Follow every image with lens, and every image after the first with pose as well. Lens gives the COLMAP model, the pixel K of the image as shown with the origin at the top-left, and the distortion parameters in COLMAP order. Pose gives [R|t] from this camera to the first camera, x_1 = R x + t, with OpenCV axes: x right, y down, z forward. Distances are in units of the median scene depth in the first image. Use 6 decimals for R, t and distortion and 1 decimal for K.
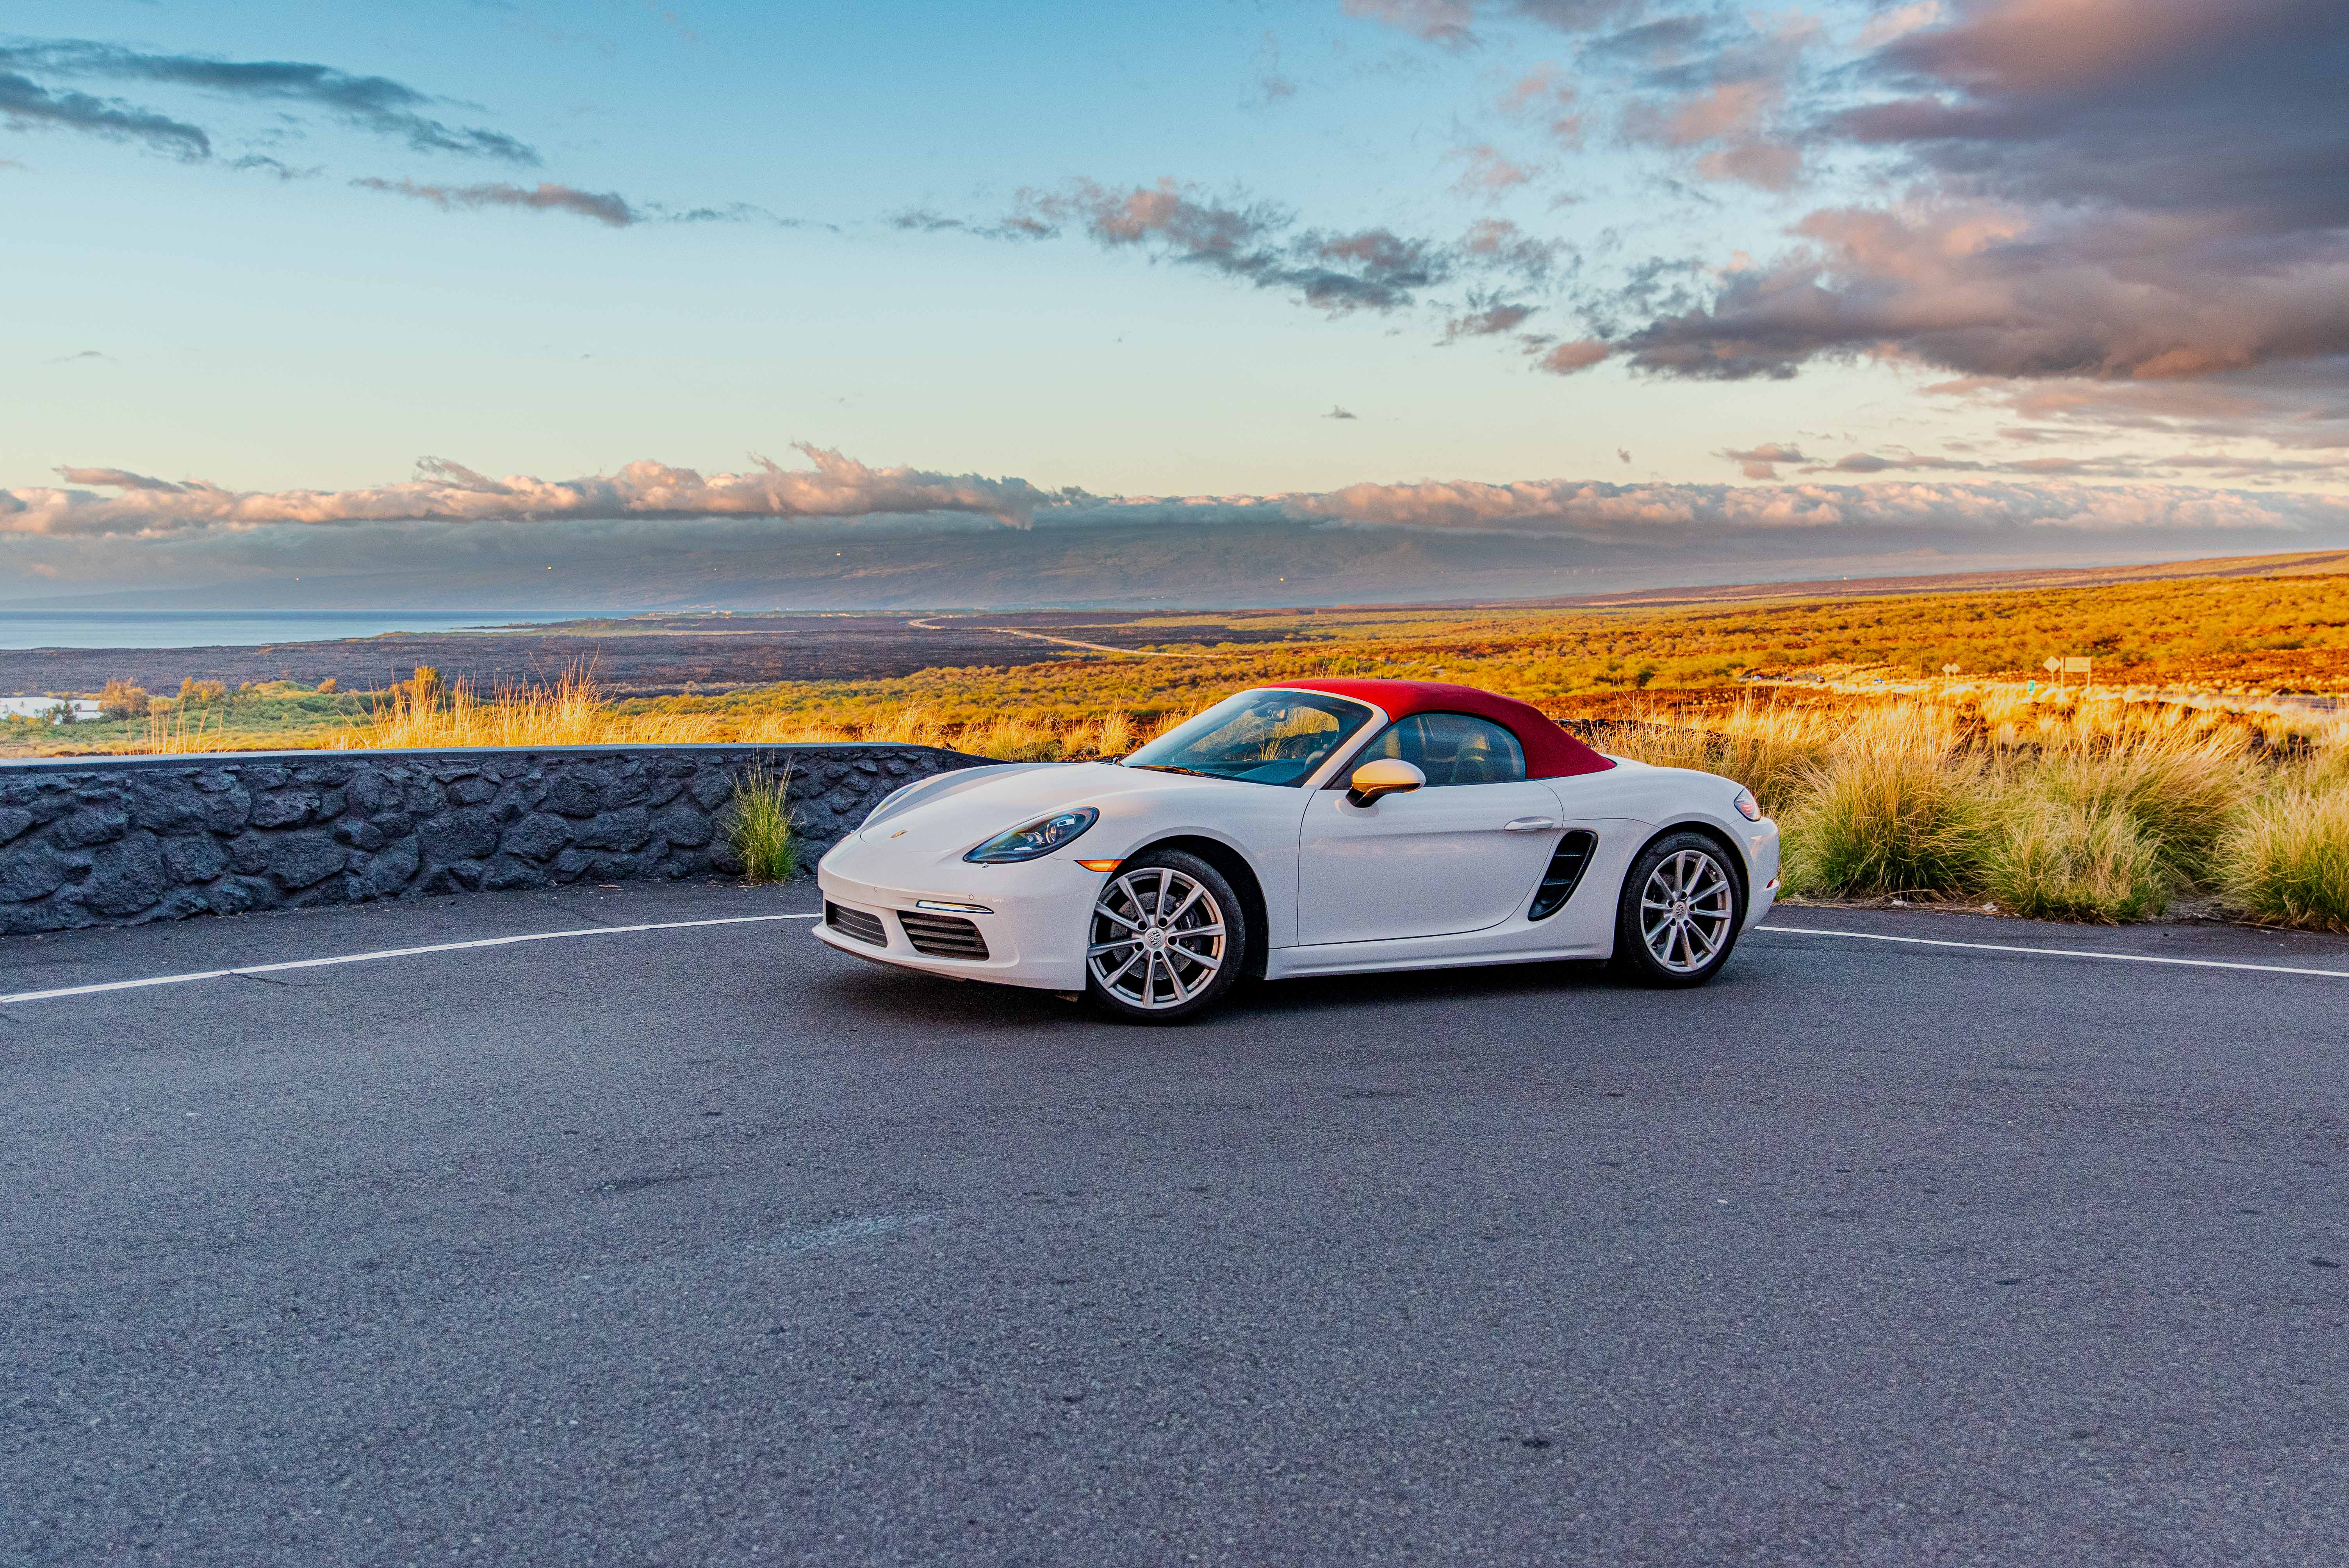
lens RADIAL K [[2089.4, 0, 1174.5], [0, 2089.4, 784.0], [0, 0, 1]] dist [0.002778, 0.008013]
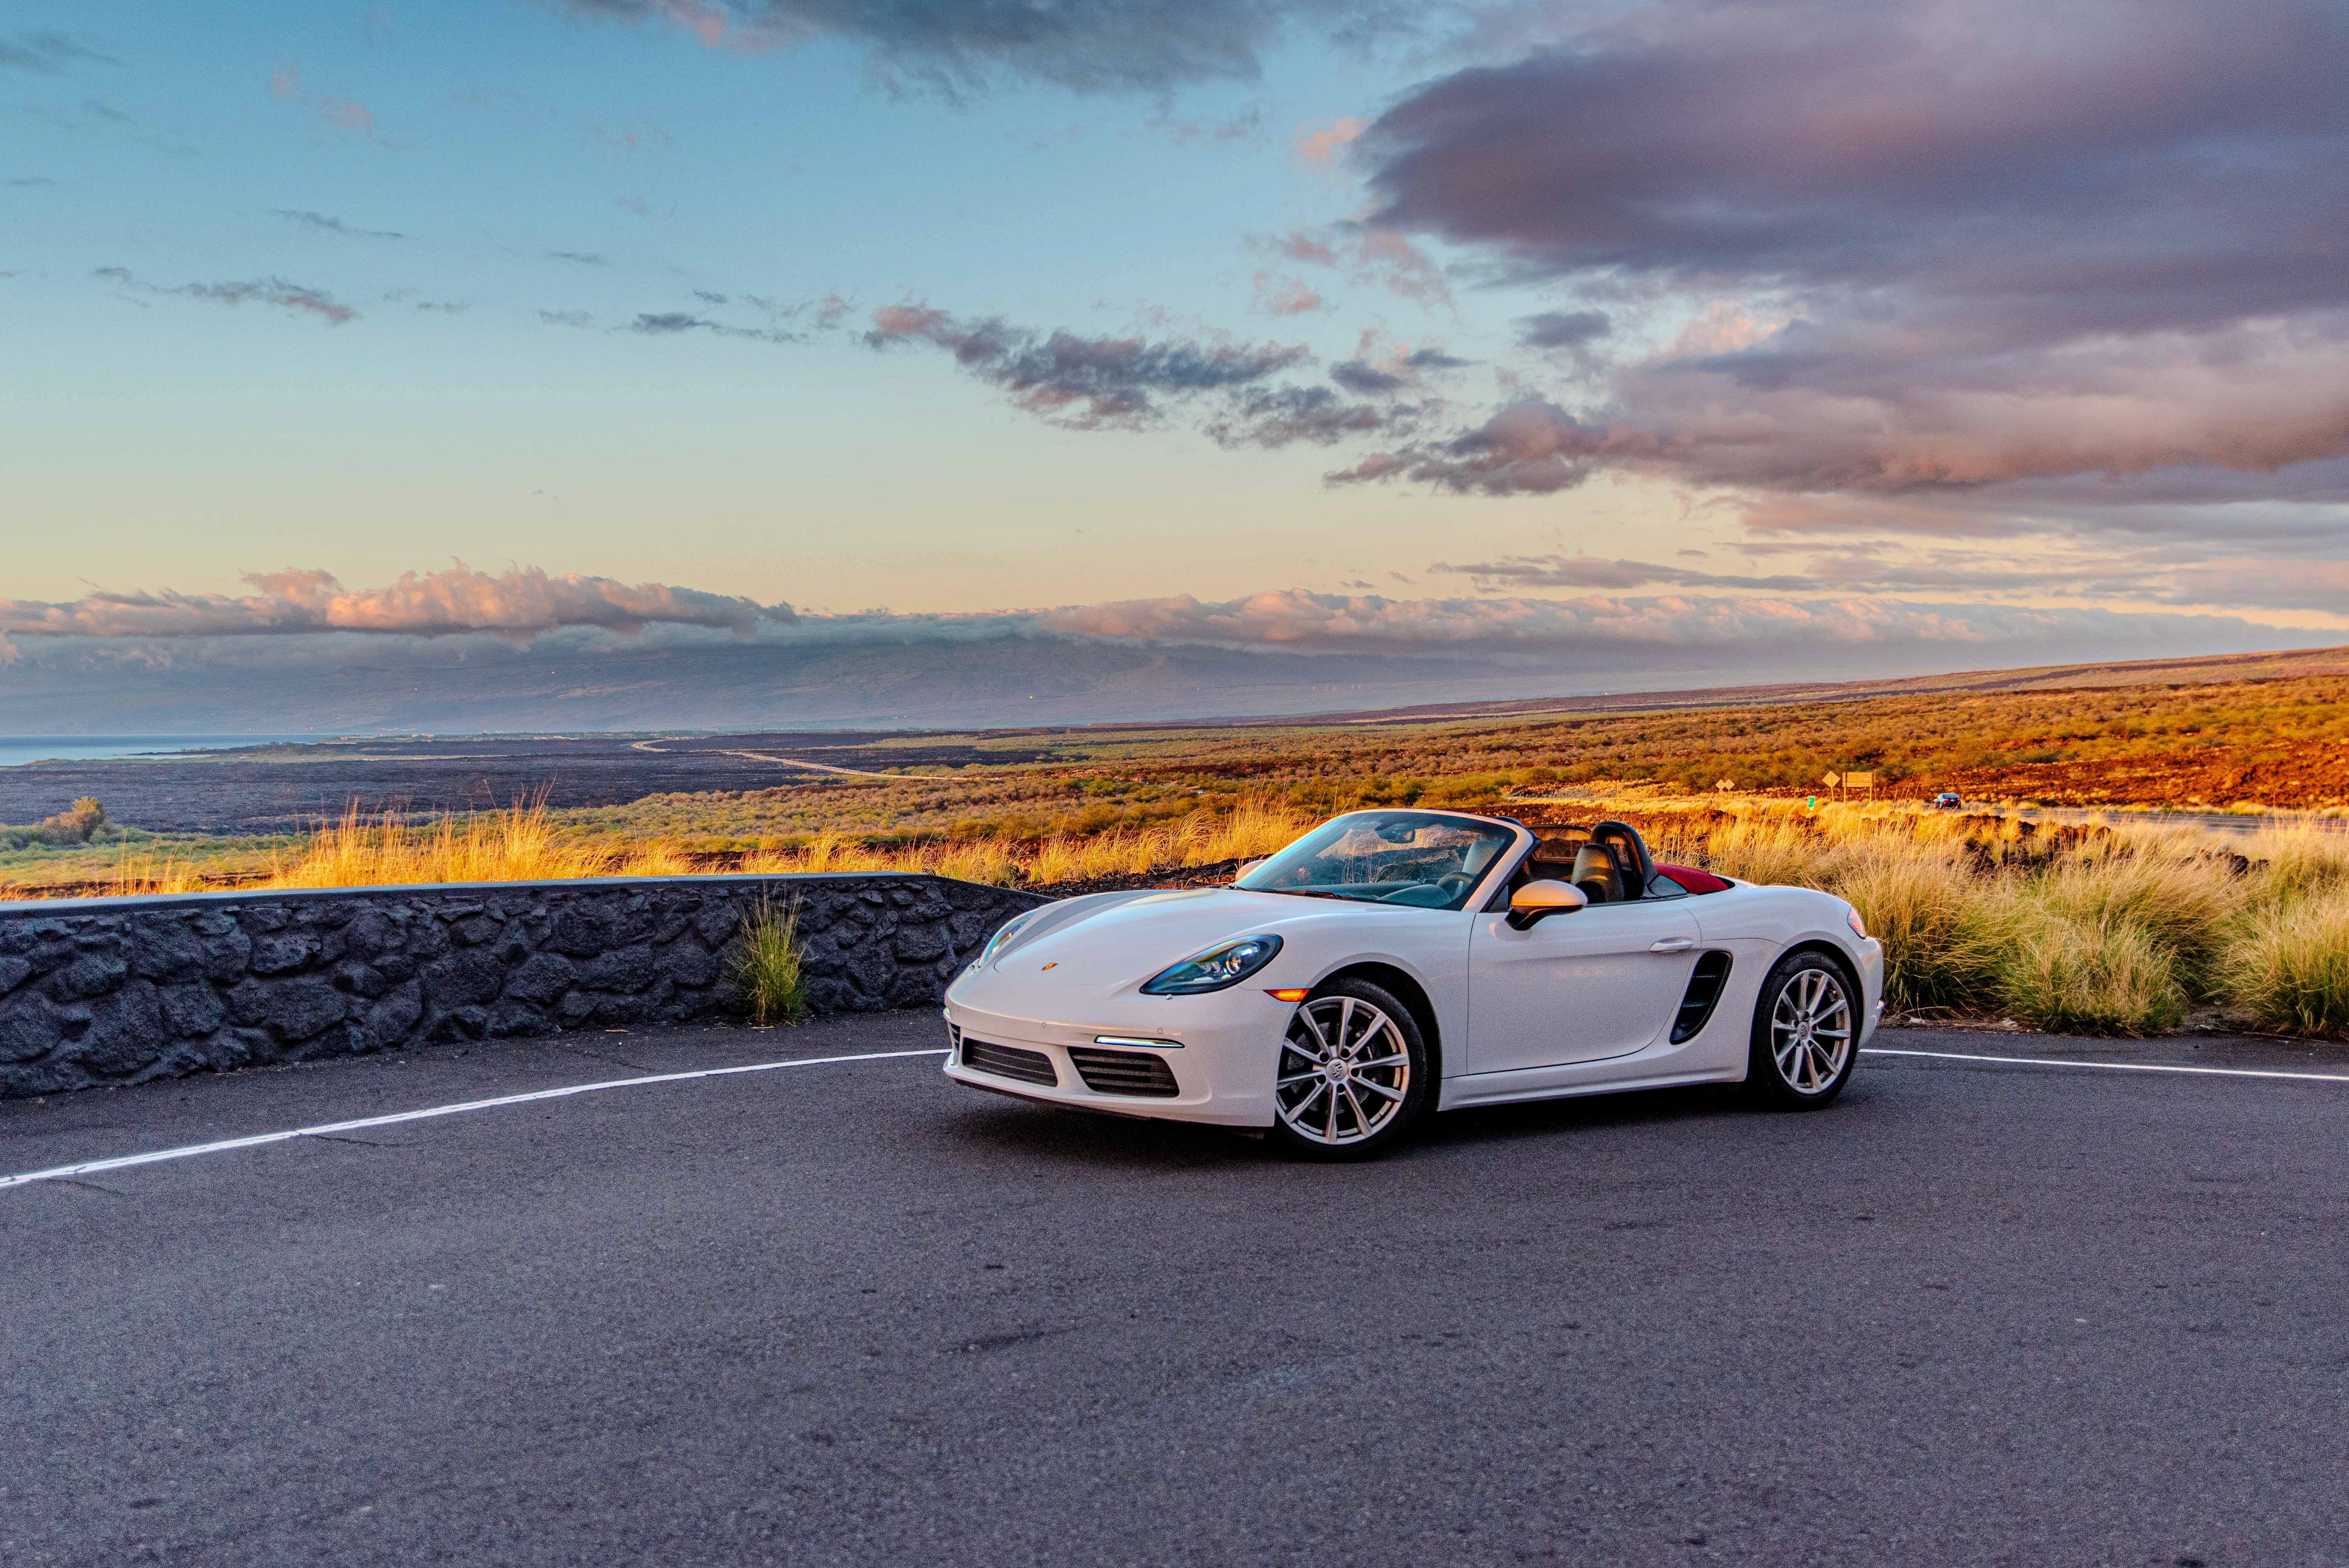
lens RADIAL K [[2201.4, 0, 1174.5], [0, 2201.4, 784.0], [0, 0, 1]] dist [0.018800, -0.018135]
pose [[0.993378, -0.008708, 0.114559, -0.159189], [0.015356, 0.998240, -0.057278, -0.000605], [-0.113859, 0.058658, 0.991764, -0.003305]]
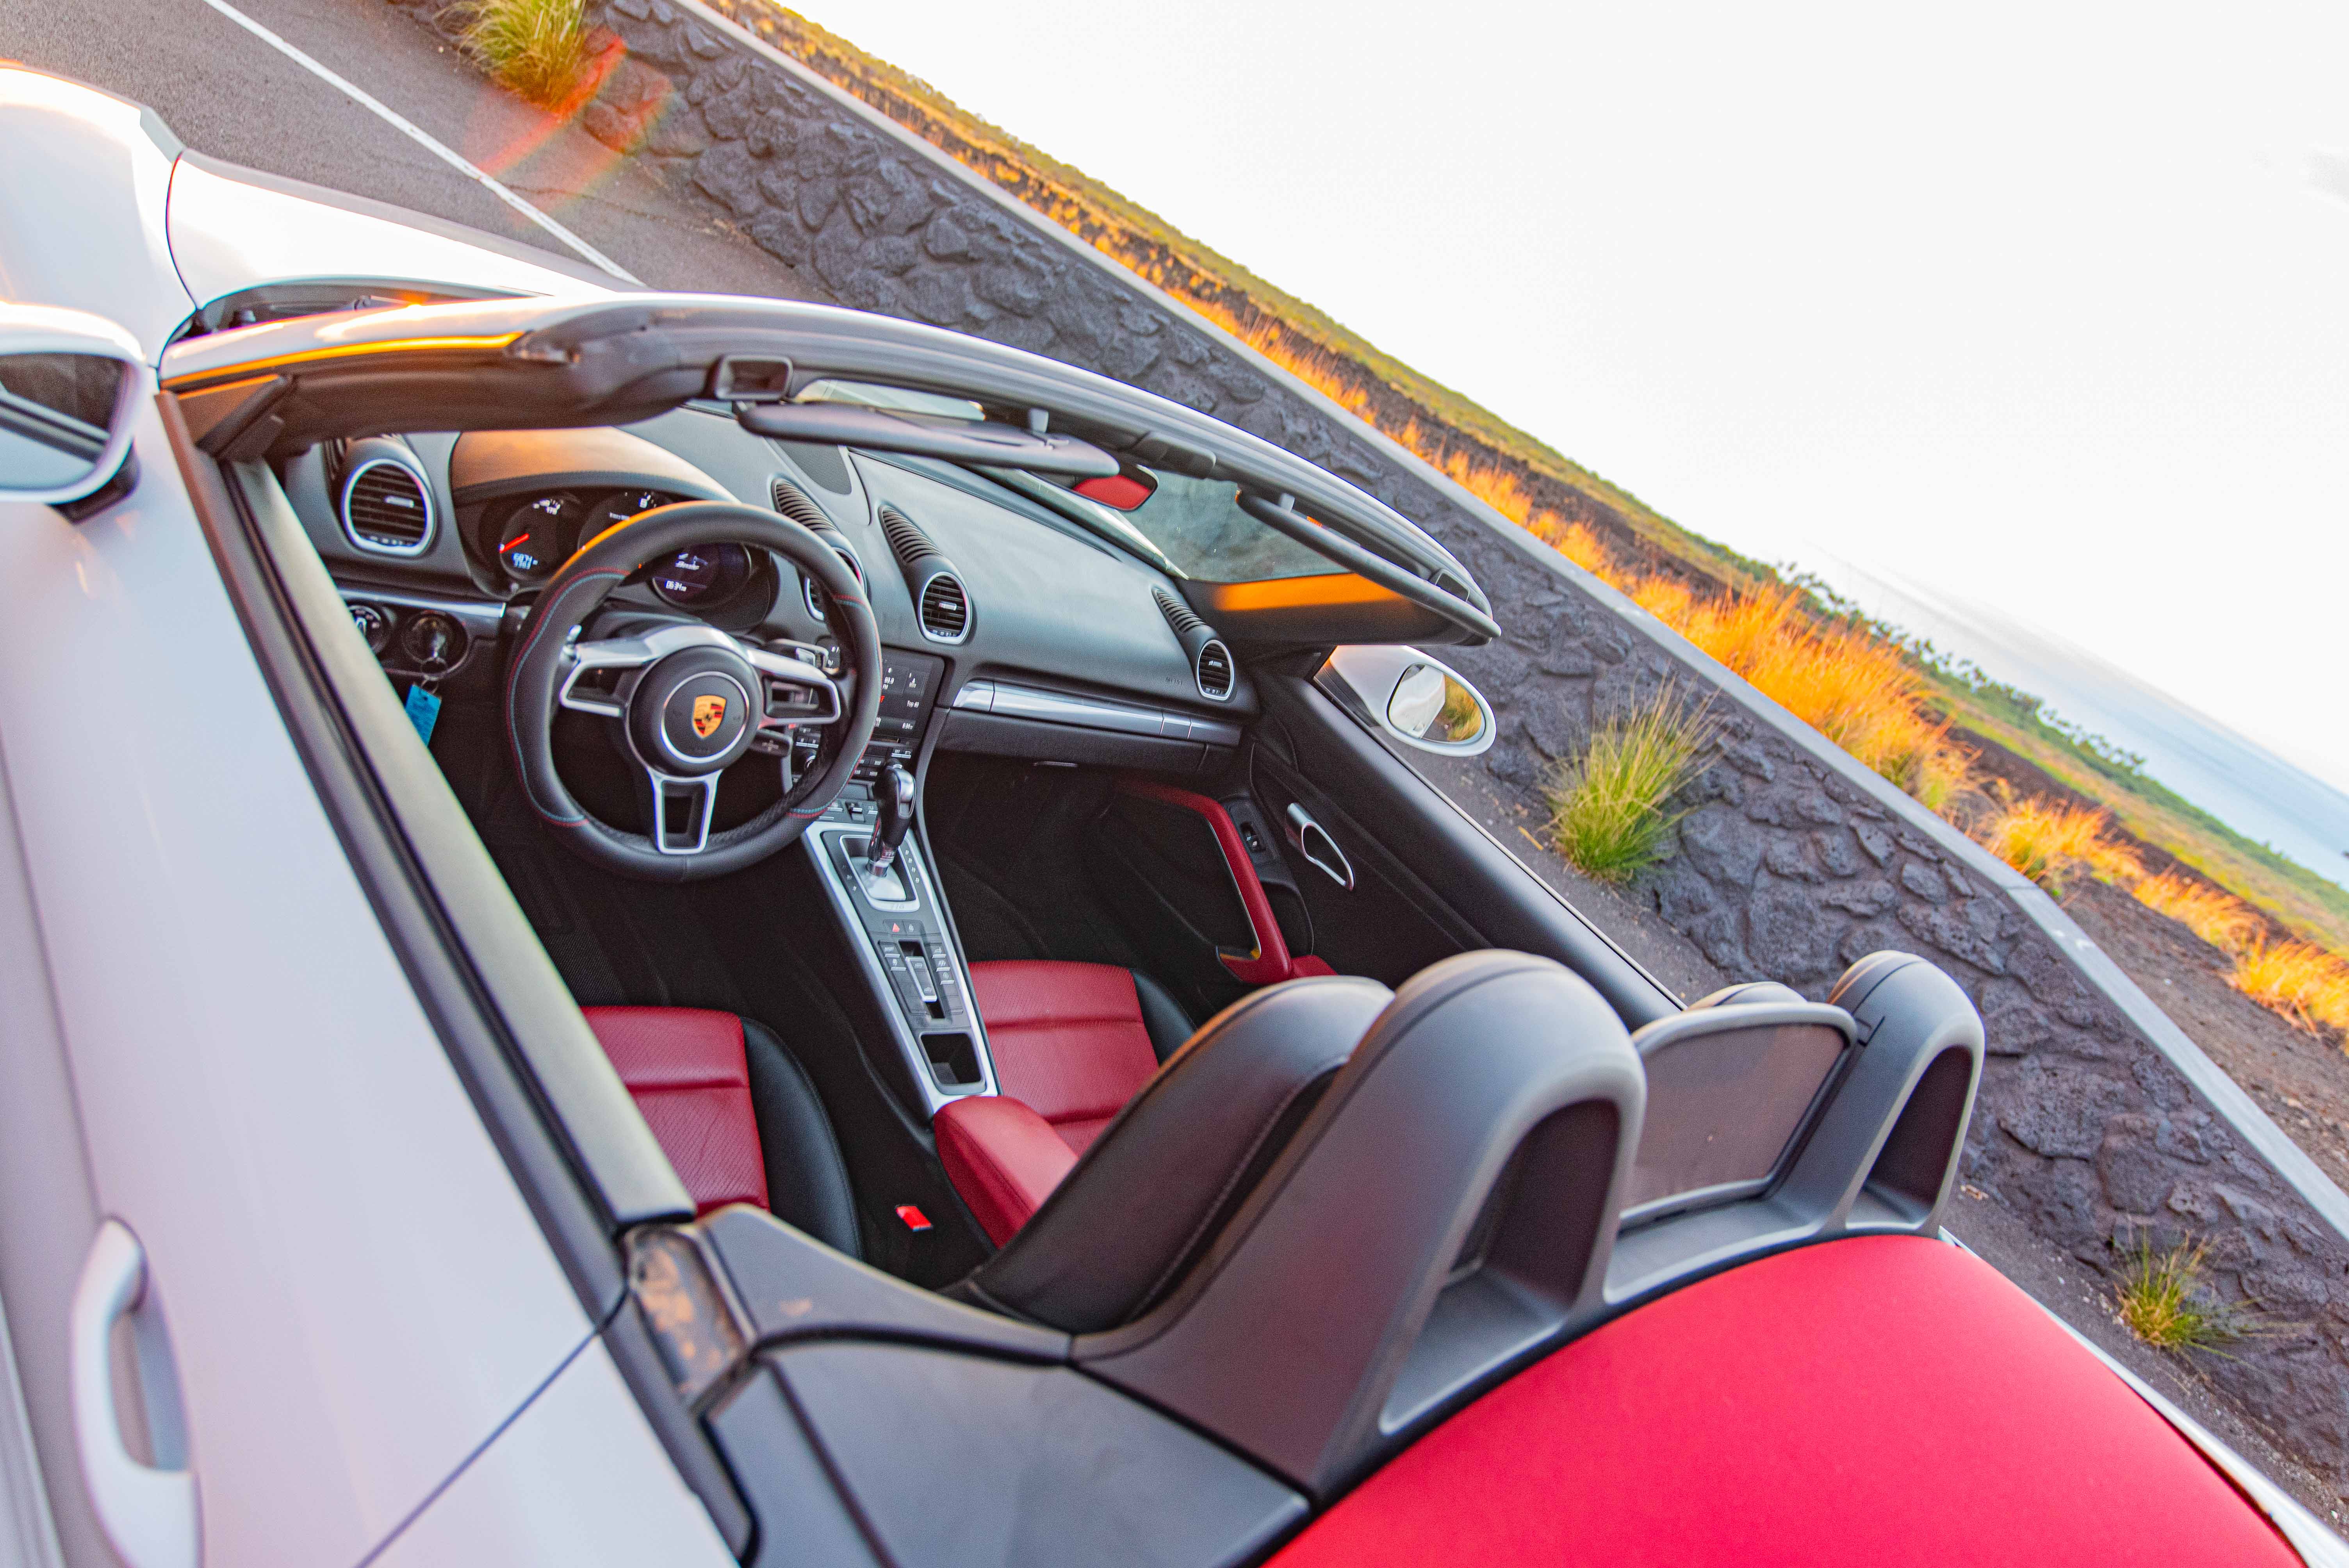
lens RADIAL K [[1560.8, 0, 1174.5], [0, 1560.8, 784.0], [0, 0, 1]] dist [0.004412, 0.004879]
pose [[0.158406, 0.456097, -0.875718, 0.217038], [-0.530629, 0.787277, 0.314051, -0.064873], [0.832670, 0.414934, 0.366728, 0.884621]]
